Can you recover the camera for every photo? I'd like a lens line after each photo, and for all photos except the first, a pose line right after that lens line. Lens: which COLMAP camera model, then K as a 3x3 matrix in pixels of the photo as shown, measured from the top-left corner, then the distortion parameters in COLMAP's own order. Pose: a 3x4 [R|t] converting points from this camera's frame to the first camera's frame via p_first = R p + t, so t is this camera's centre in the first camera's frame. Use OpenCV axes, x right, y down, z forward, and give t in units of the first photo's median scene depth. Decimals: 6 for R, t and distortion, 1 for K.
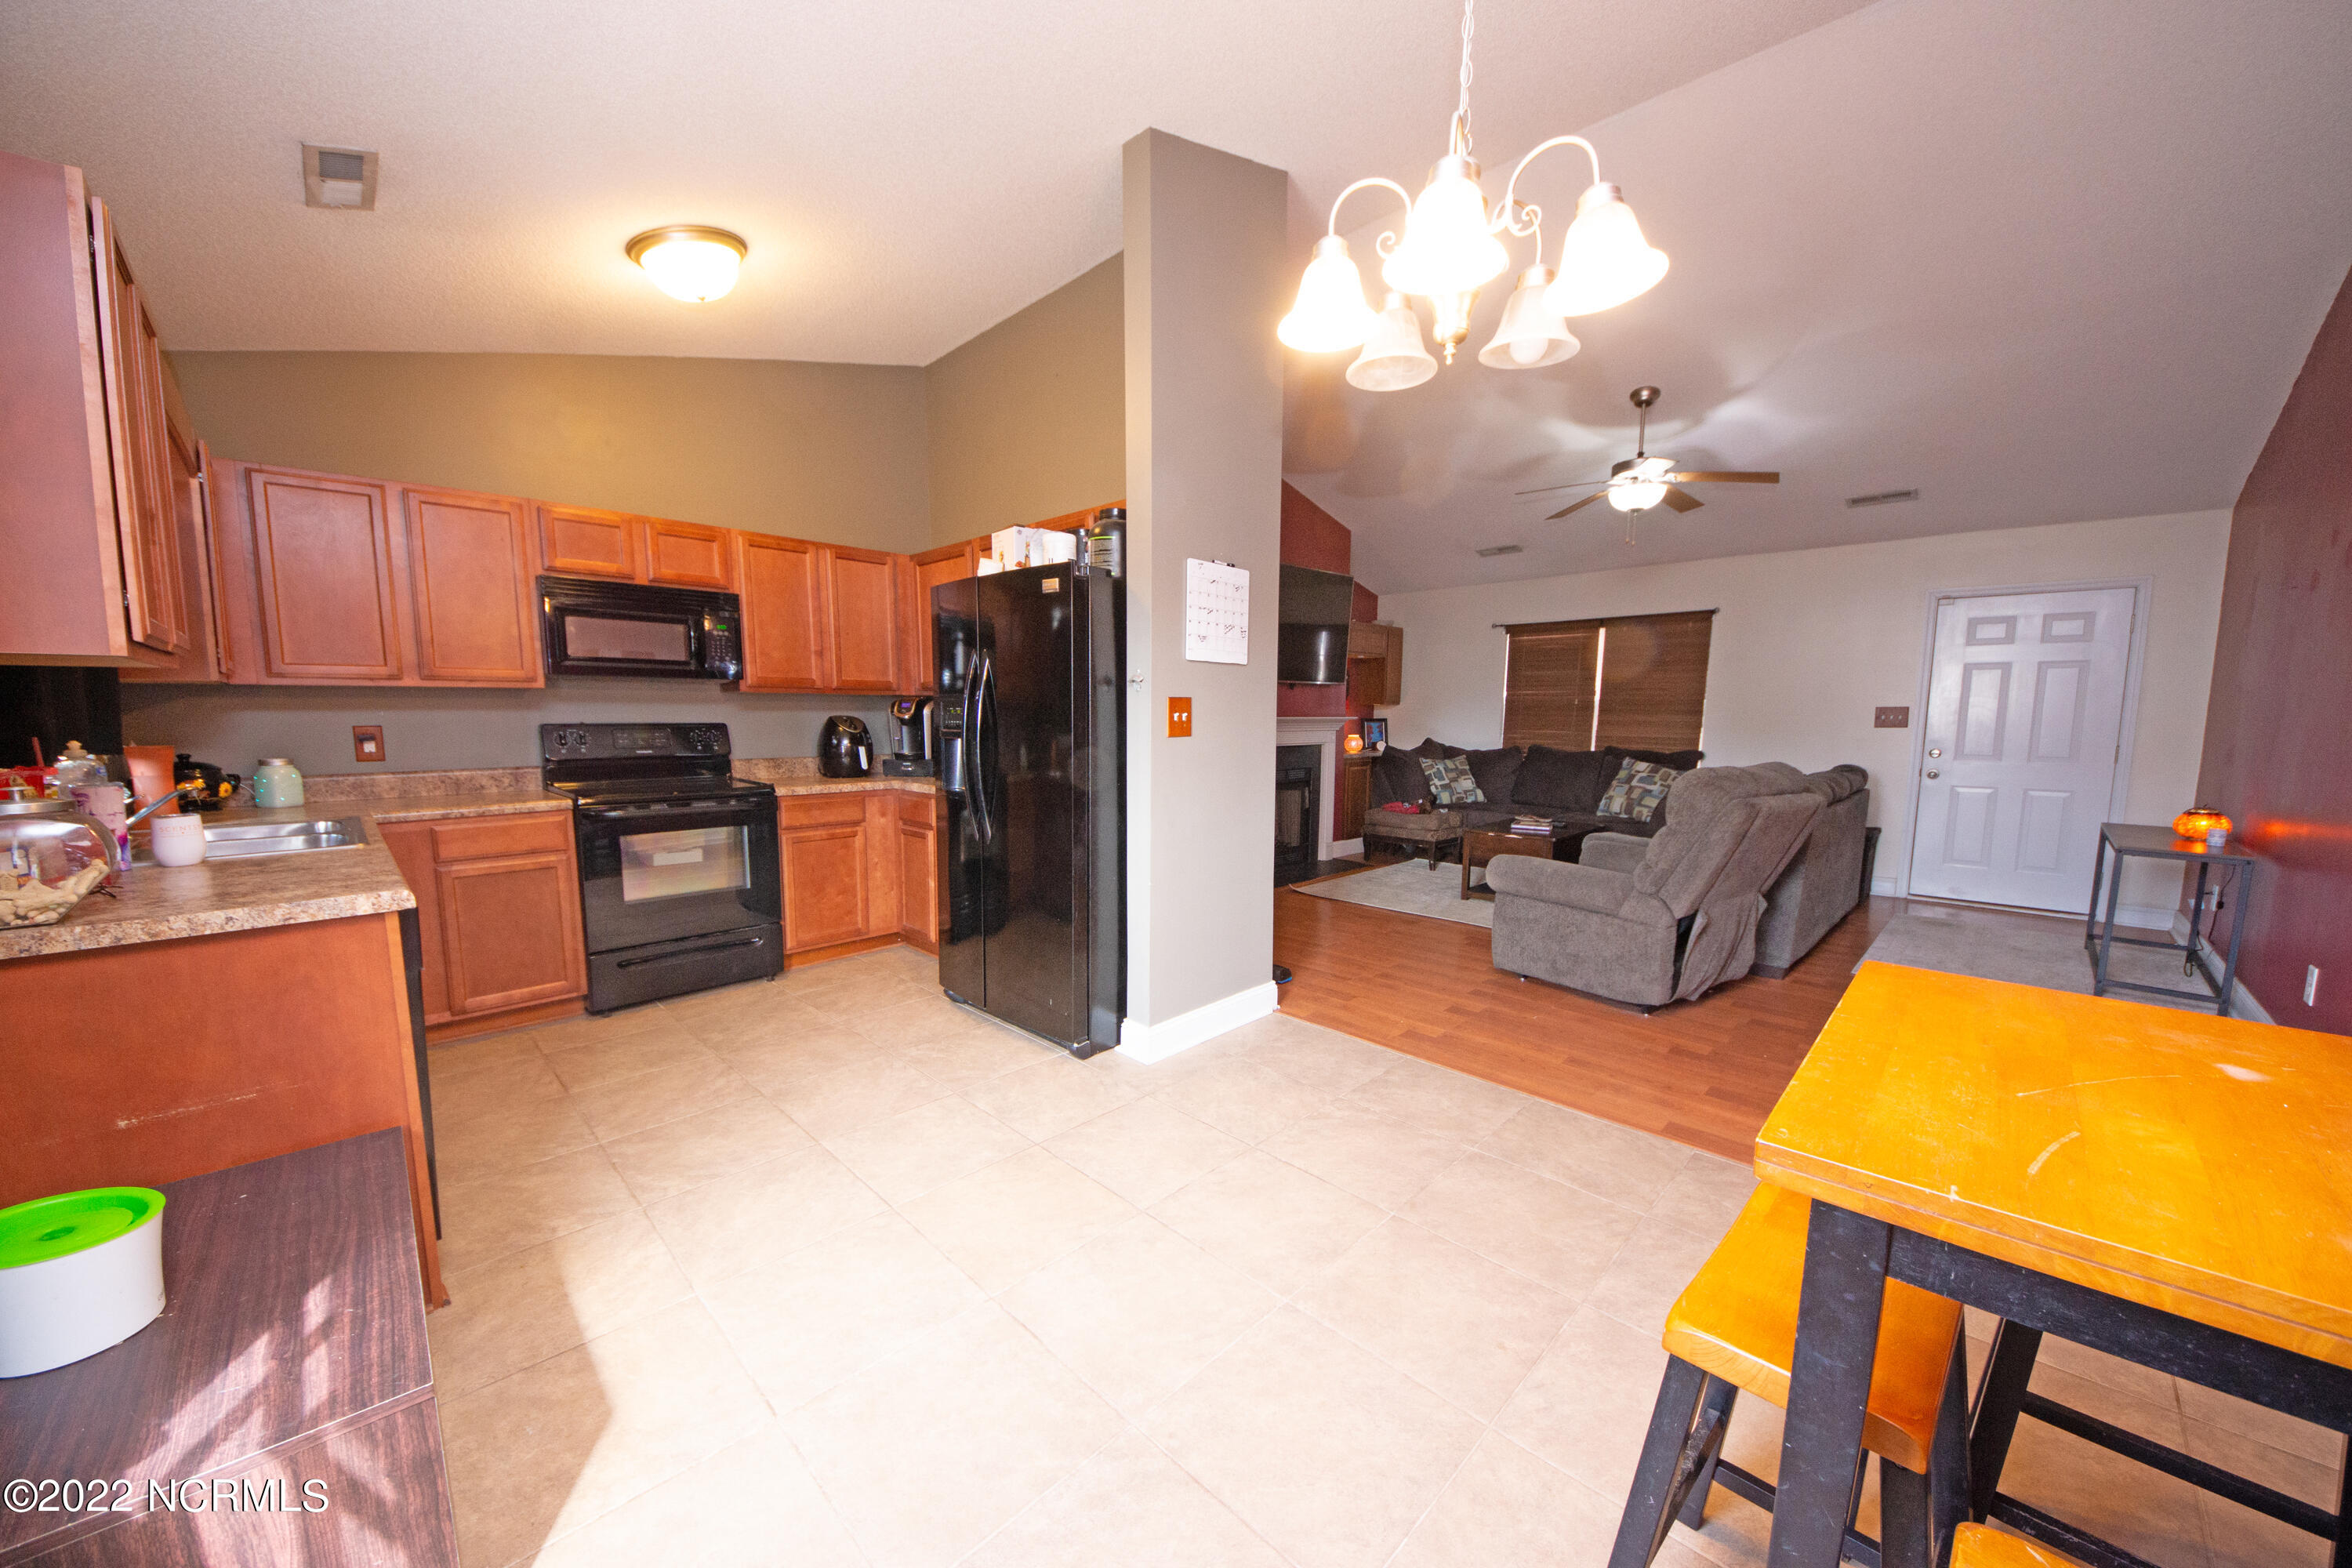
lens RADIAL K [[831.0, 0, 1162.0], [0, 831.0, 813.4], [0, 0, 1]] dist [0.035124, -0.022698]
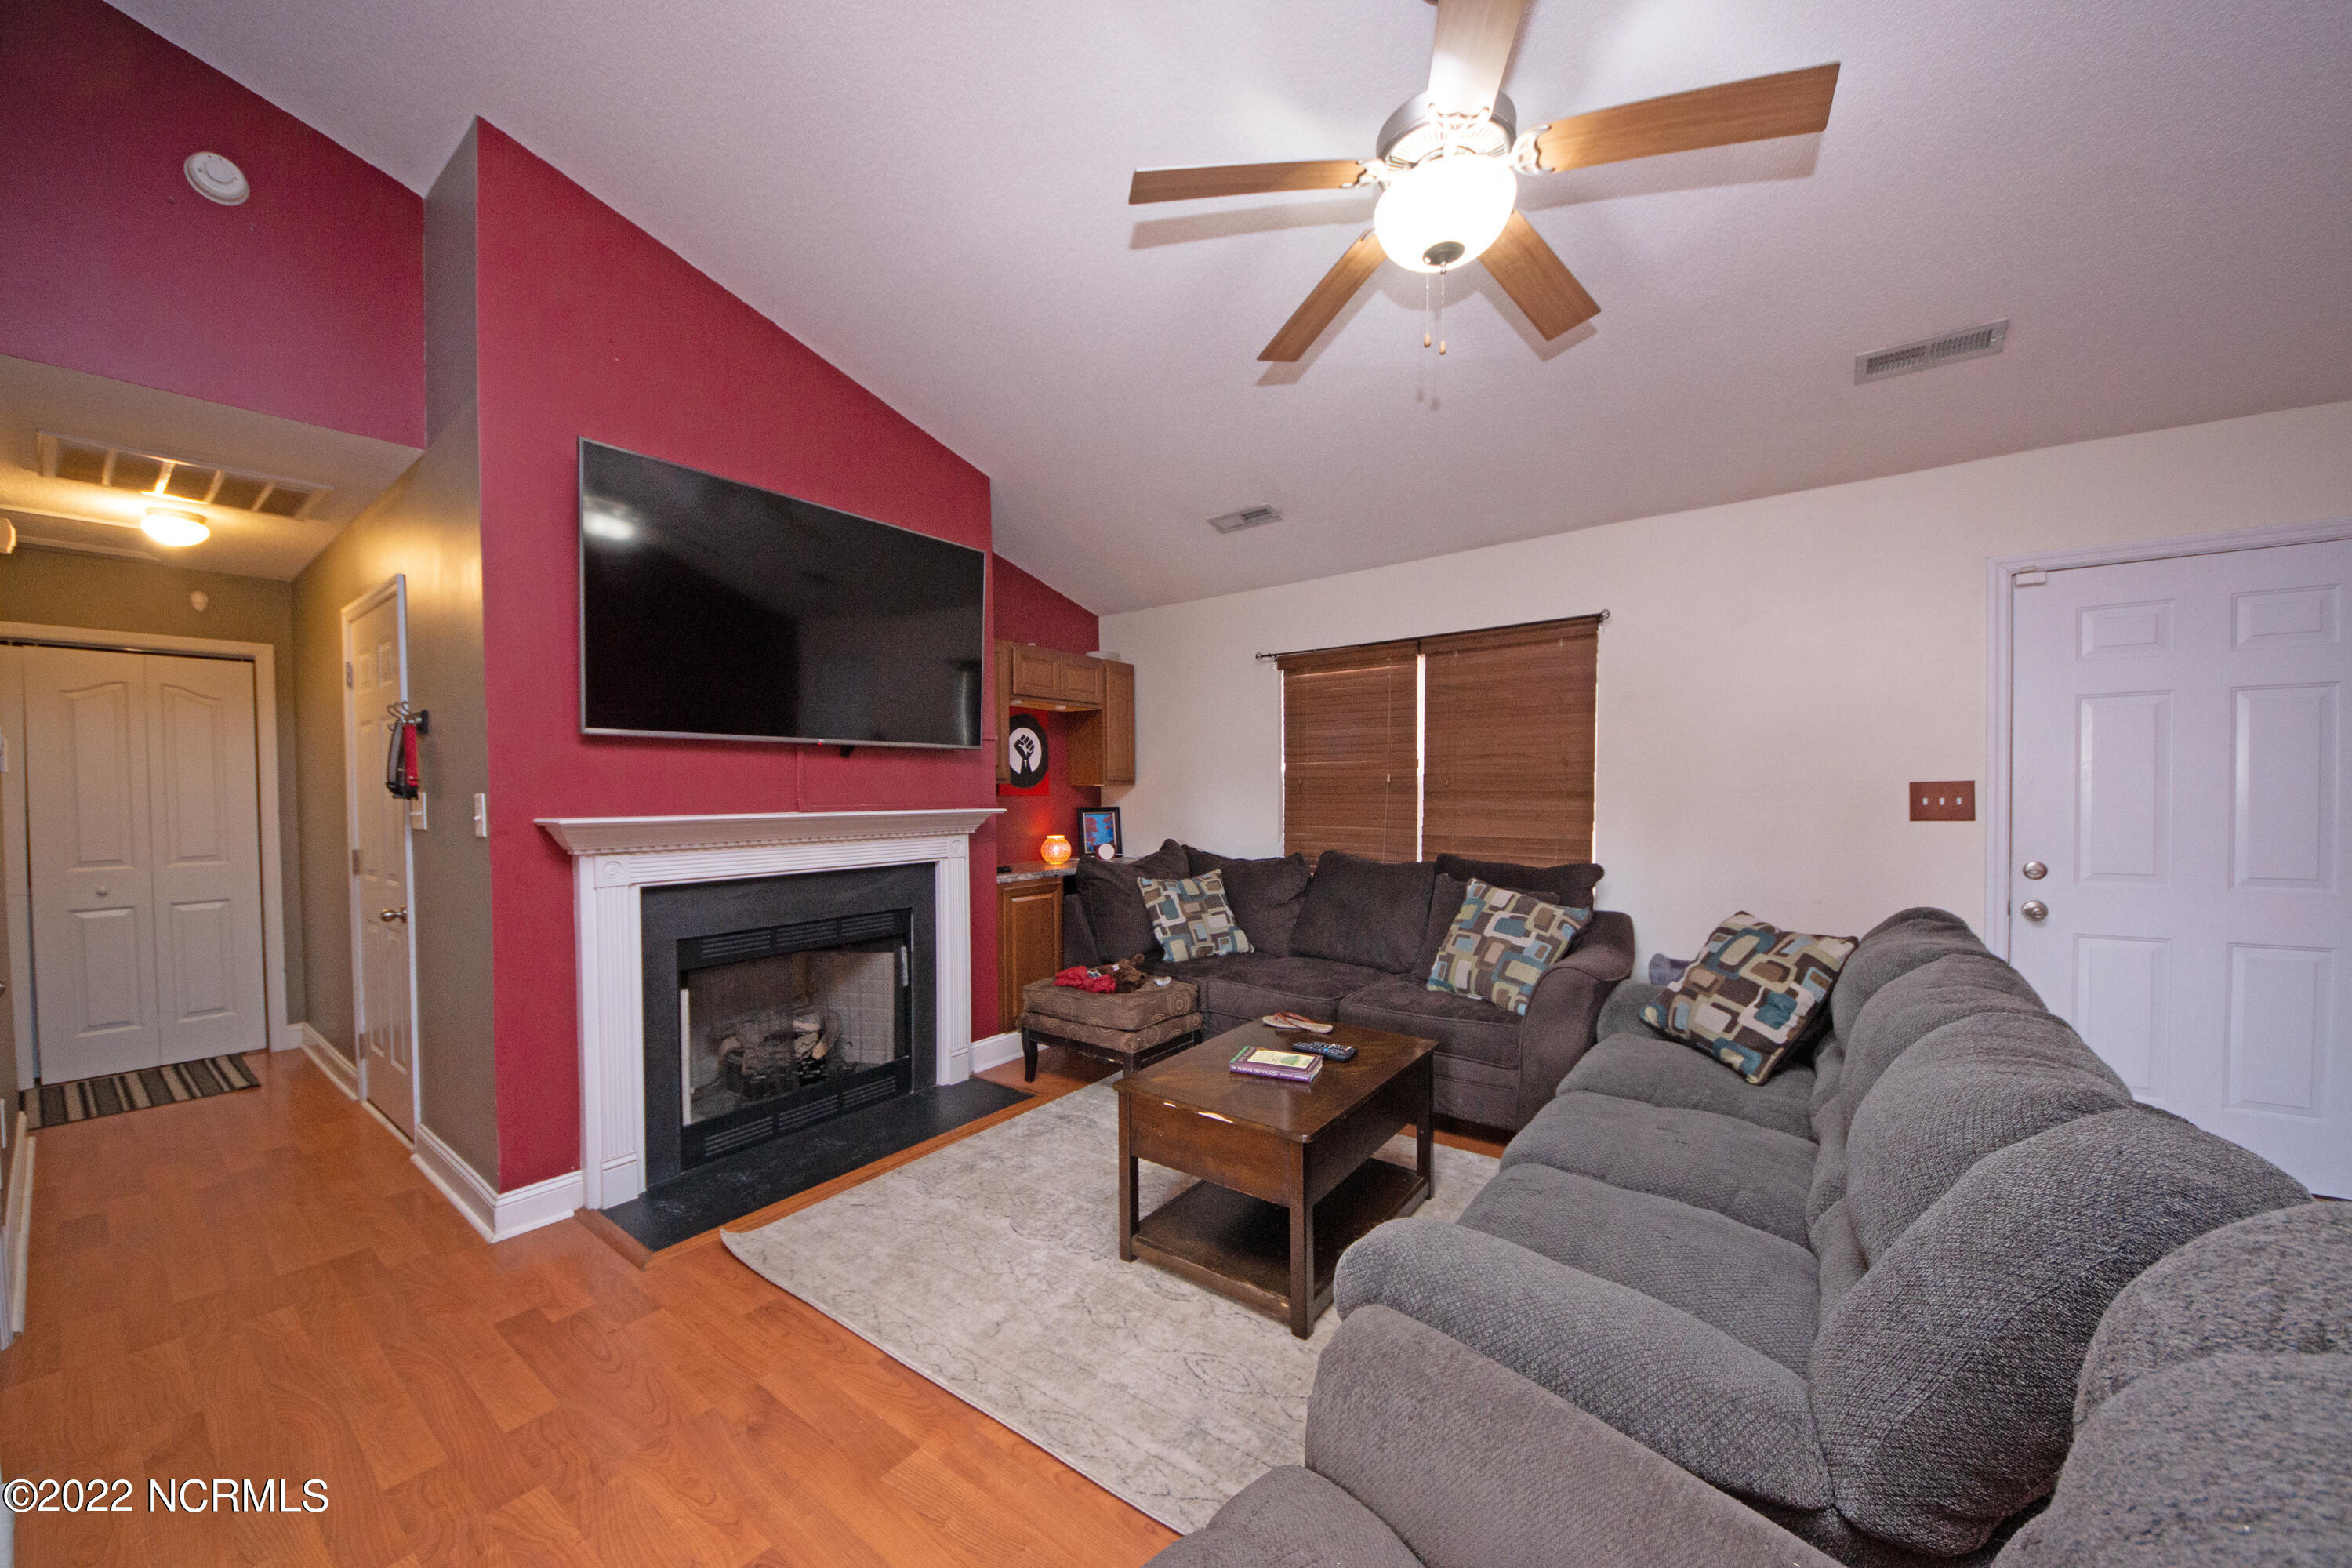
lens RADIAL K [[831.0, 0, 1162.0], [0, 831.0, 813.4], [0, 0, 1]] dist [0.035124, -0.022698]
pose [[0.989957, -0.015338, 0.140537, 0.469449], [0.028619, 0.995257, -0.092973, -0.108637], [-0.138444, 0.096062, 0.985700, 0.824412]]
